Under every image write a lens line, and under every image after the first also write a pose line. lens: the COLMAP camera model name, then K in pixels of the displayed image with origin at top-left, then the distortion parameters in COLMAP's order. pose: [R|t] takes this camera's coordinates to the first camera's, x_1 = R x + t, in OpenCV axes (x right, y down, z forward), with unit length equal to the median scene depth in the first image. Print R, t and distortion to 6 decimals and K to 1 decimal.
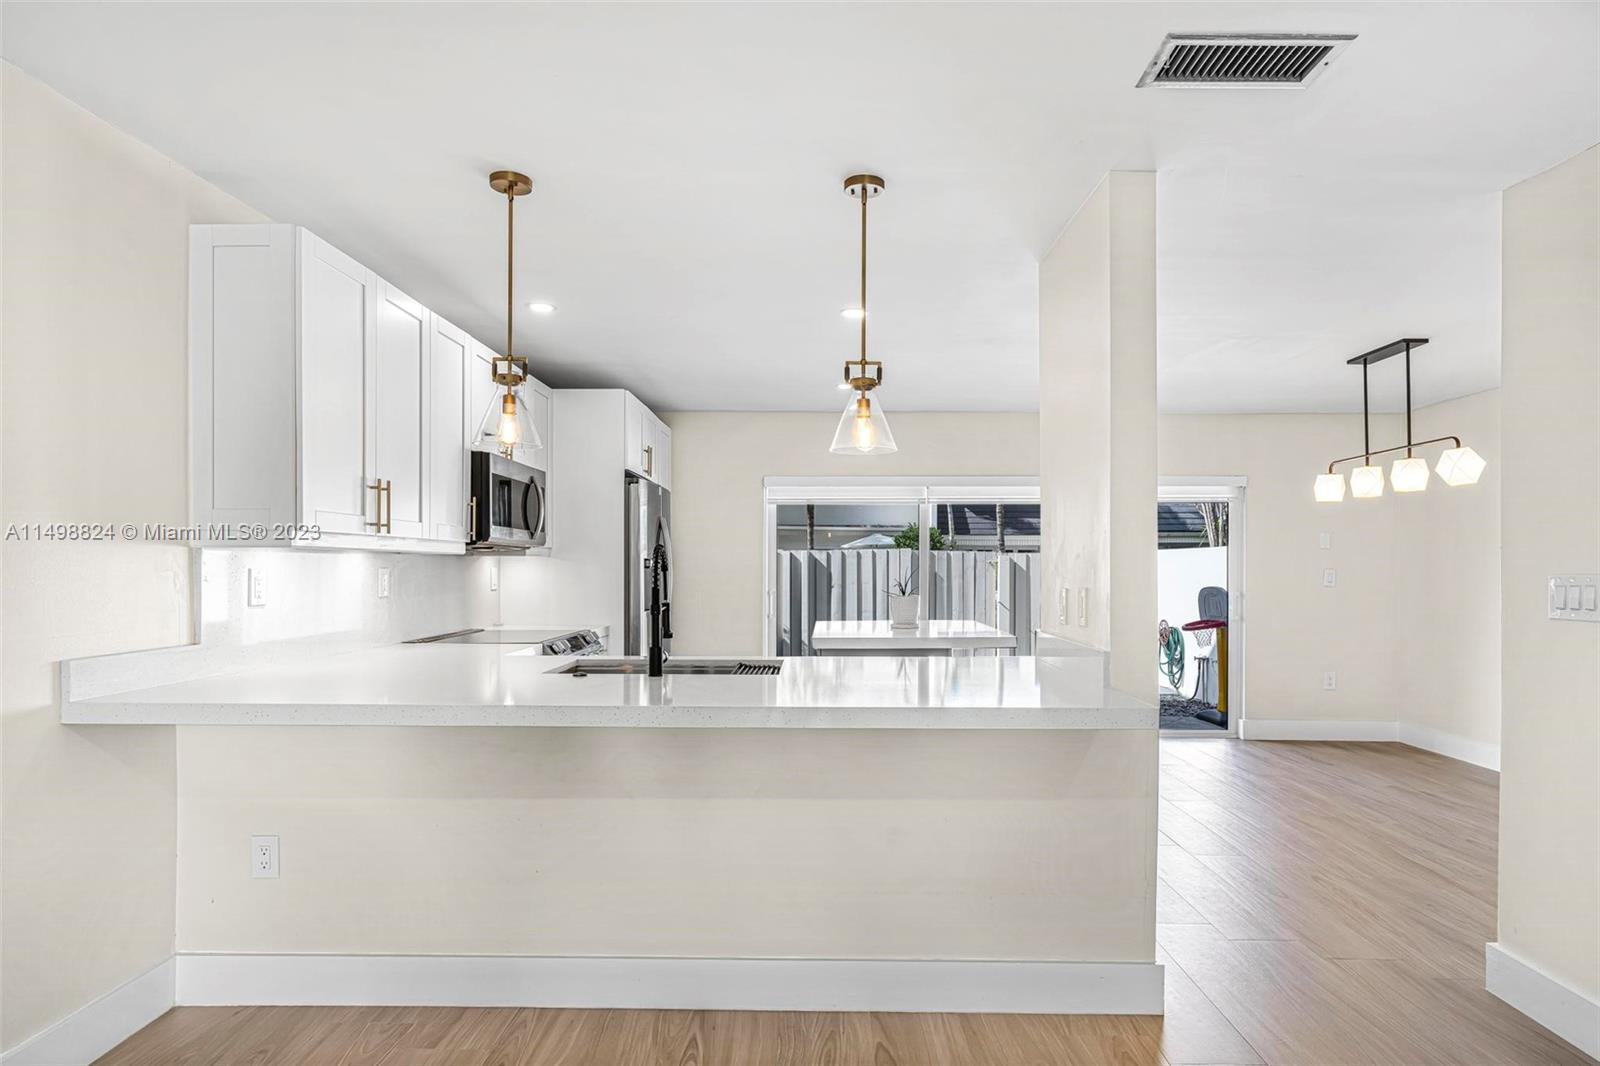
lens RADIAL K [[849.4, 0, 804.6], [0, 849.4, 560.4], [0, 0, 1]] dist [-0.004386, 0.000519]
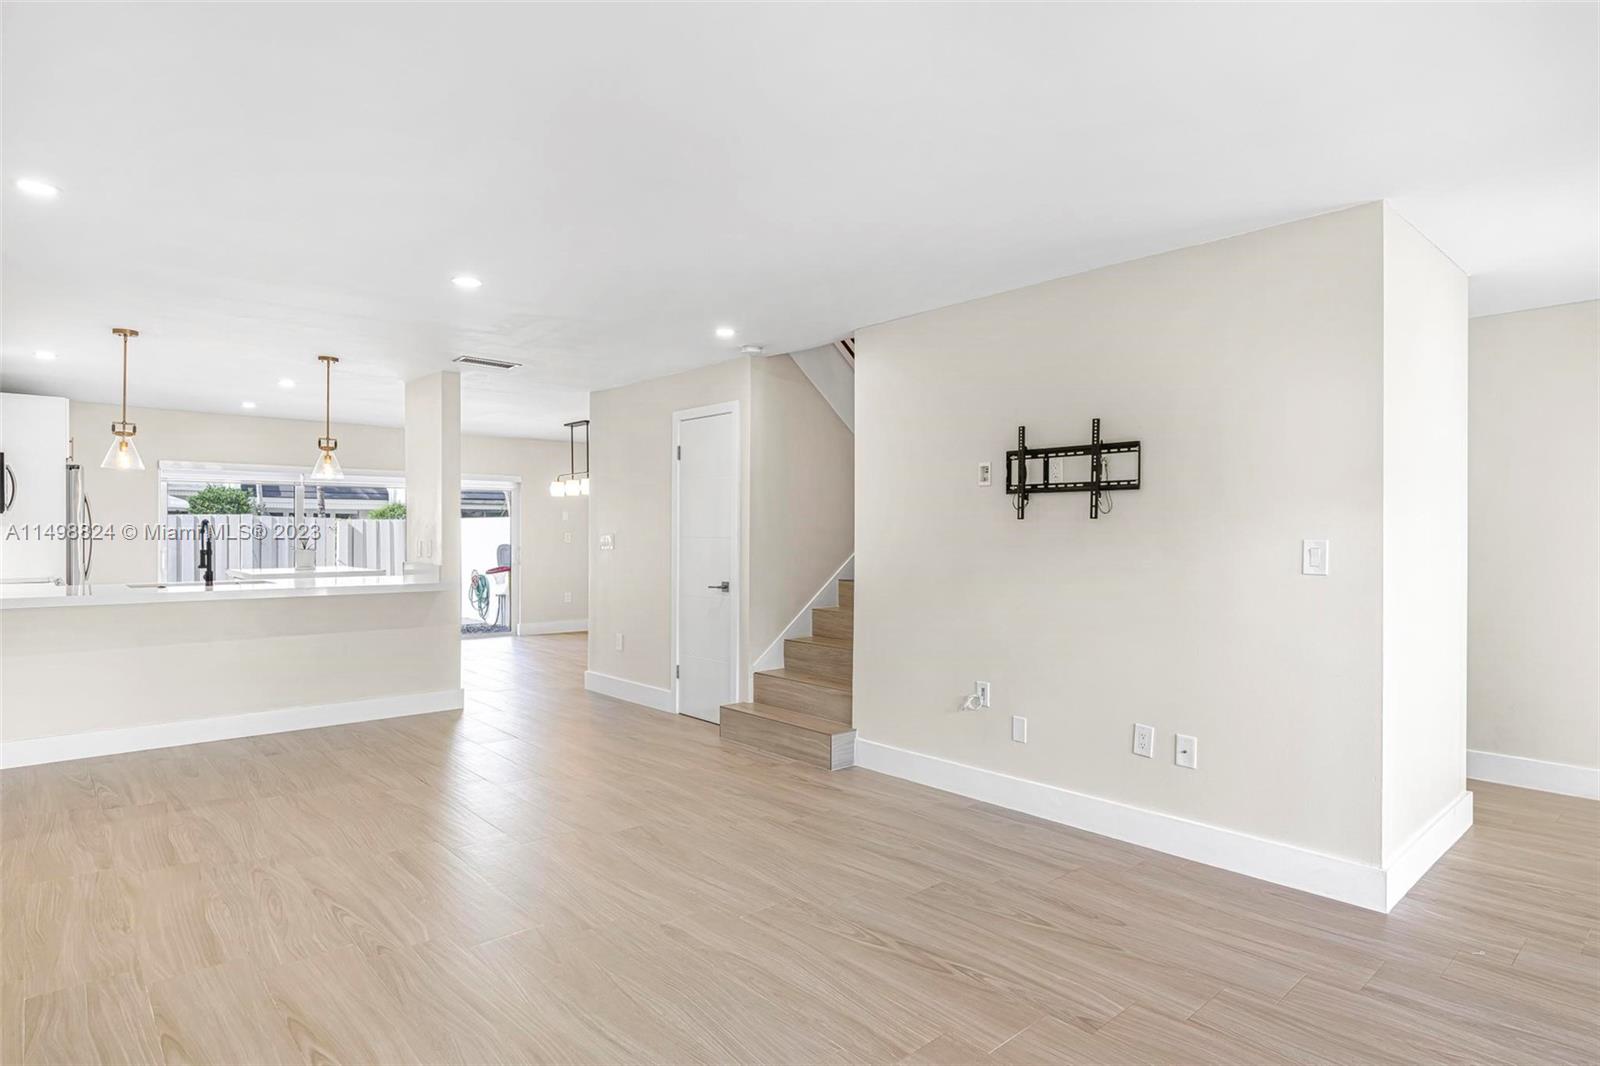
lens RADIAL K [[849.4, 0, 810.9], [0, 849.4, 544.9], [0, 0, 1]] dist [-0.004386, 0.000519]
pose [[0.719012, -0.011167, 0.694908, -0.248020], [-0.005743, 0.999741, 0.022007, -0.005573], [-0.694974, -0.019814, 0.718762, -0.646998]]
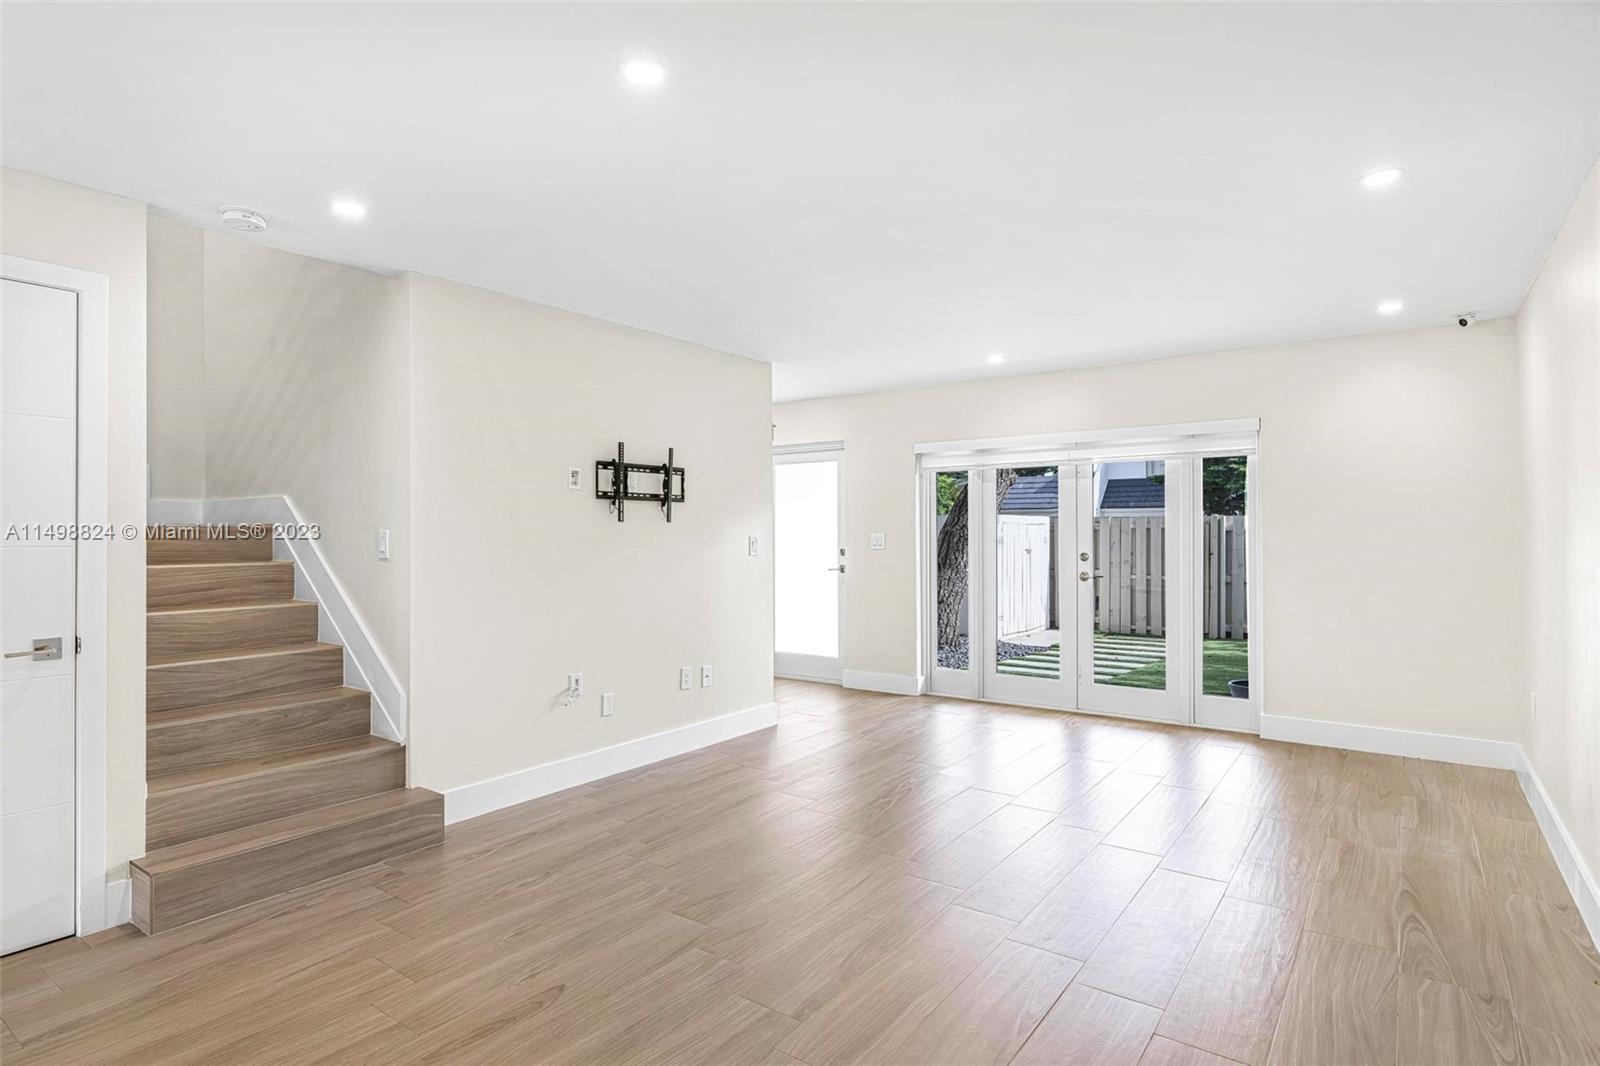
lens RADIAL K [[849.4, 0, 794.9], [0, 849.4, 522.4], [0, 0, 1]] dist [-0.004386, 0.000519]
pose [[-0.821143, 0.002181, 0.570718, -0.242984], [-0.007102, 0.999876, -0.014040, -0.001204], [-0.570678, -0.015582, -0.821026, 0.278206]]
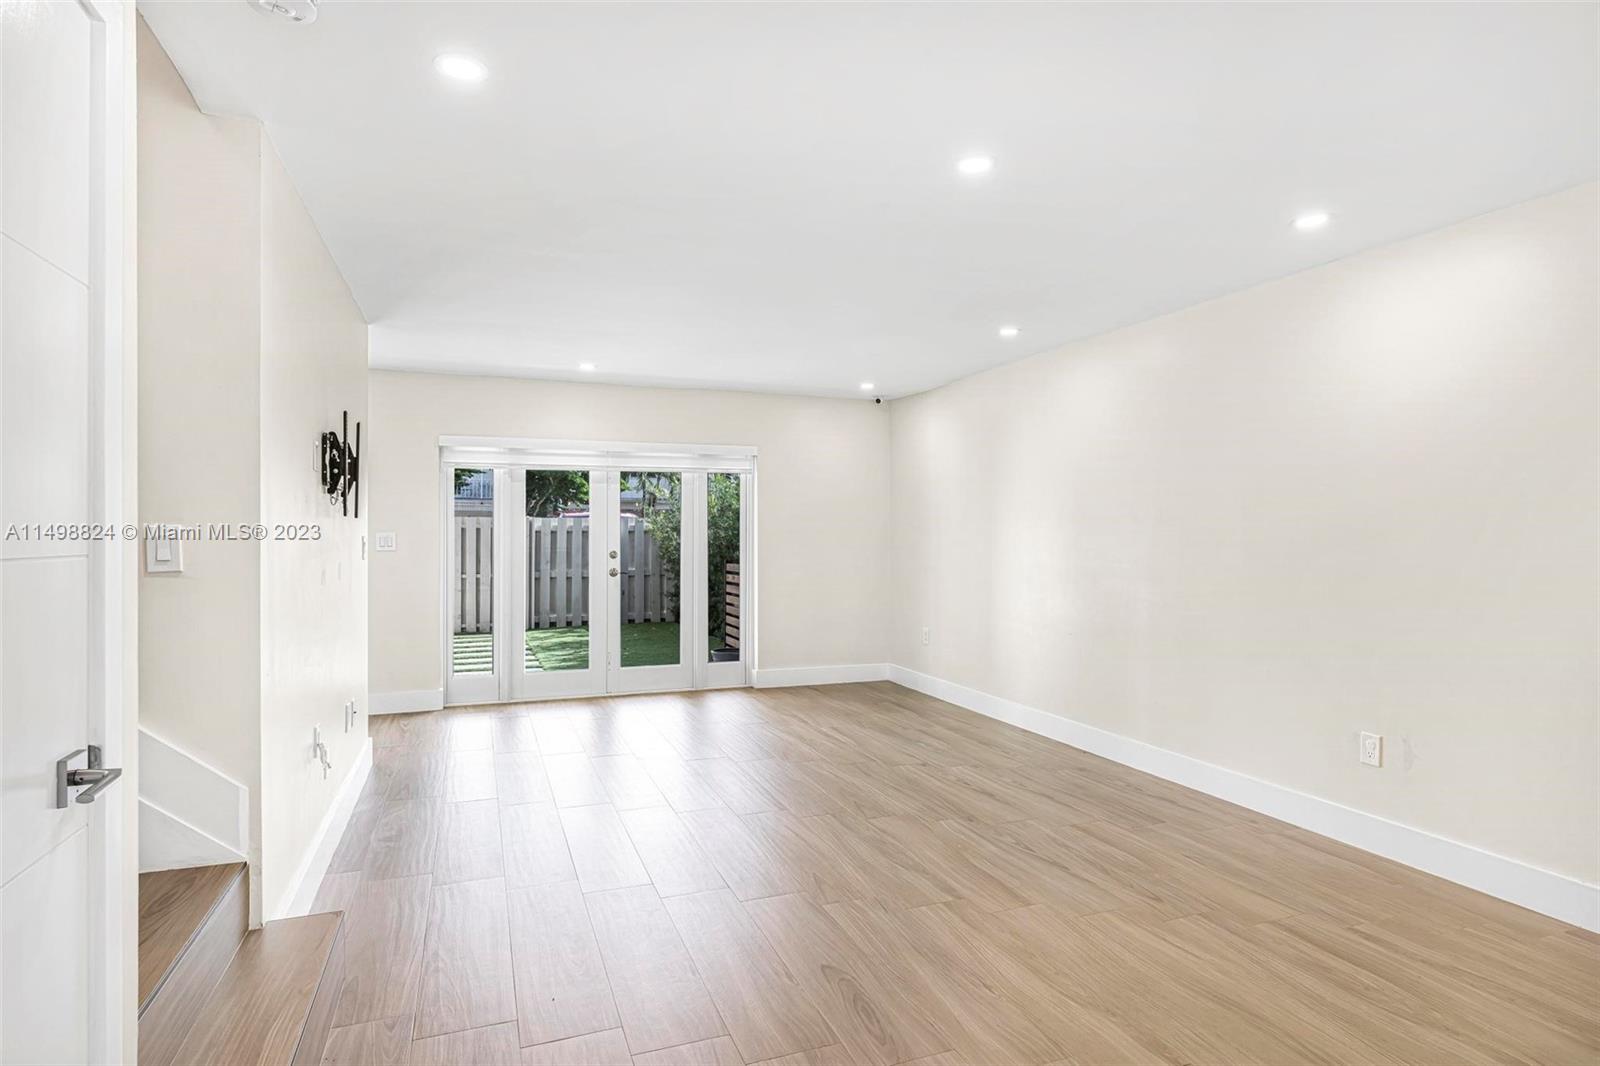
lens RADIAL K [[849.4, 0, 794.0], [0, 849.4, 529.7], [0, 0, 1]] dist [-0.004386, 0.000519]
pose [[-0.927664, -0.011330, -0.373243, 0.270015], [-0.006283, 0.999872, -0.014734, 0.005295], [0.373362, -0.011323, -0.927617, 0.387278]]
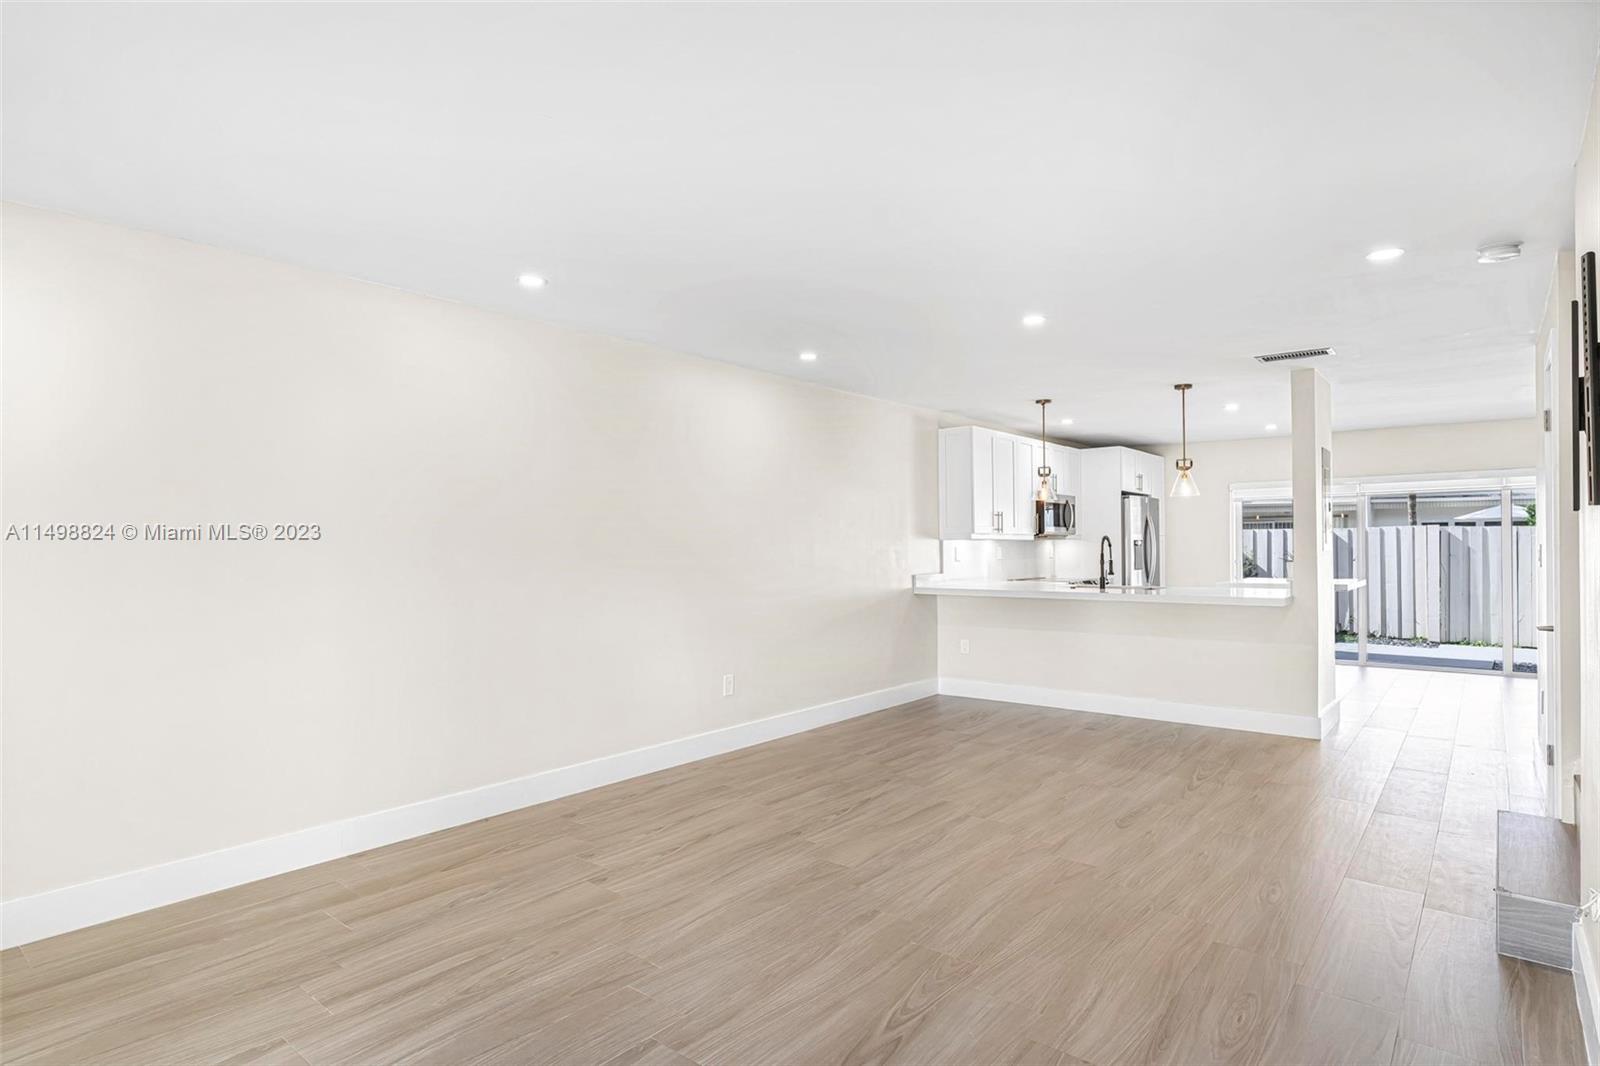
lens RADIAL K [[849.4, 0, 822.4], [0, 849.4, 547.0], [0, 0, 1]] dist [-0.004386, 0.000519]
pose [[0.796692, -0.007961, -0.604333, 0.309253], [0.013837, 0.999891, 0.005070, -0.004864], [0.604227, -0.012402, 0.796716, -0.677926]]
